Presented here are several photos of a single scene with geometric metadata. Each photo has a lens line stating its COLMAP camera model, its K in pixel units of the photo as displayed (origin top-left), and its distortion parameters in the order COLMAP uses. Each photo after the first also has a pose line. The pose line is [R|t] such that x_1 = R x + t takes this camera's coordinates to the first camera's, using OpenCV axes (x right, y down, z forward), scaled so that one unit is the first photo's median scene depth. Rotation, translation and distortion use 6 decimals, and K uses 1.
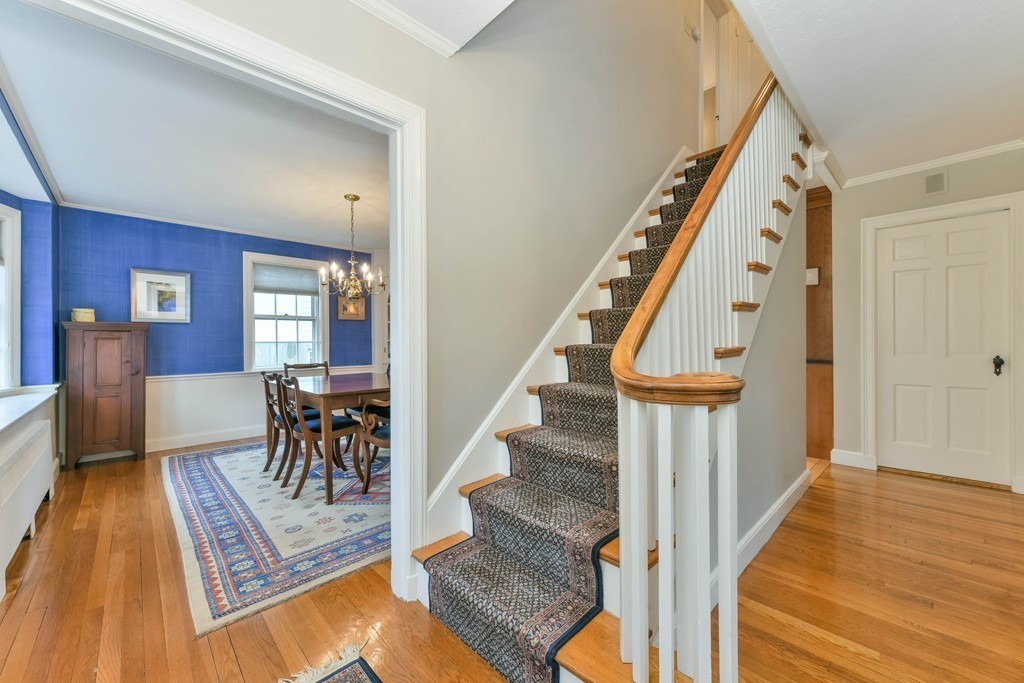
lens RADIAL K [[400.5, 0, 512.5], [0, 400.5, 345.1], [0, 0, 1]] dist [0.003918, 0.000093]
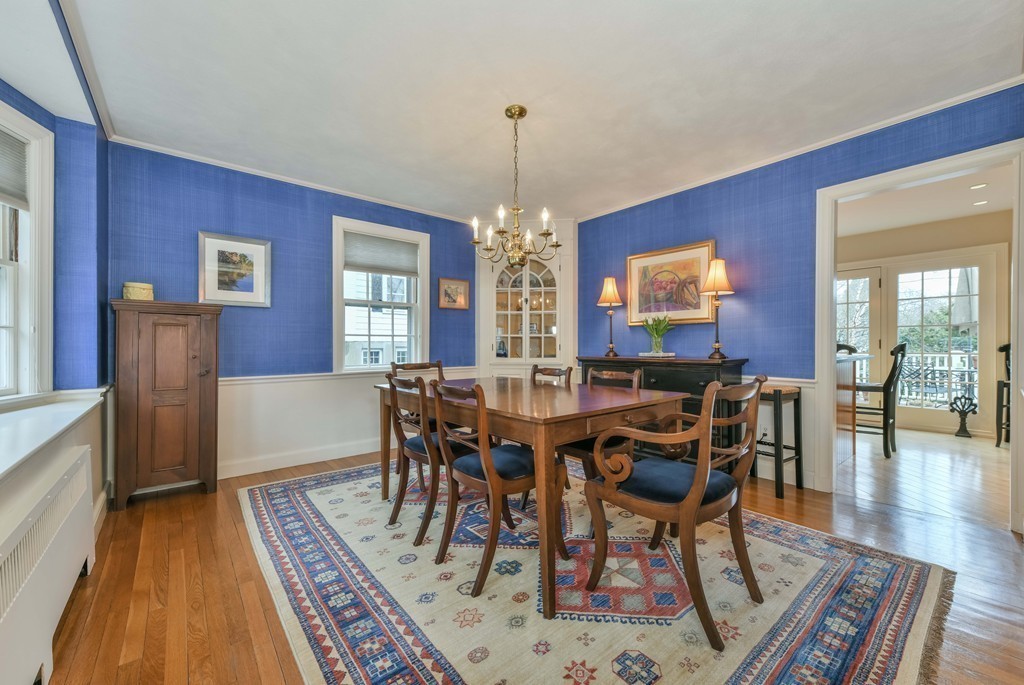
lens RADIAL K [[400.5, 0, 511.4], [0, 400.5, 349.4], [0, 0, 1]] dist [0.003918, 0.000093]
pose [[0.997503, 0.009864, -0.069939, -0.355925], [-0.009464, 0.999937, 0.006046, 0.018179], [0.069994, -0.005369, 0.997533, 0.334141]]
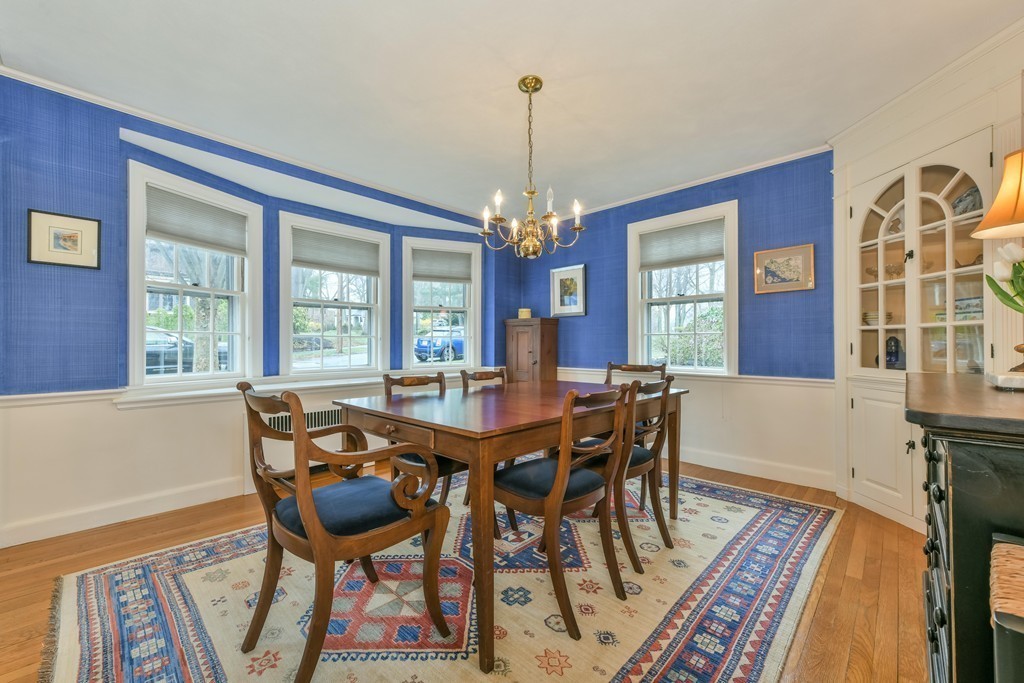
lens RADIAL K [[400.5, 0, 522.8], [0, 400.5, 344.8], [0, 0, 1]] dist [0.003918, 0.000093]
pose [[0.040941, 0.021656, -0.998927, 0.200465], [0.004012, 0.999753, 0.021839, -0.004644], [0.999154, -0.004902, 0.040844, 0.963767]]
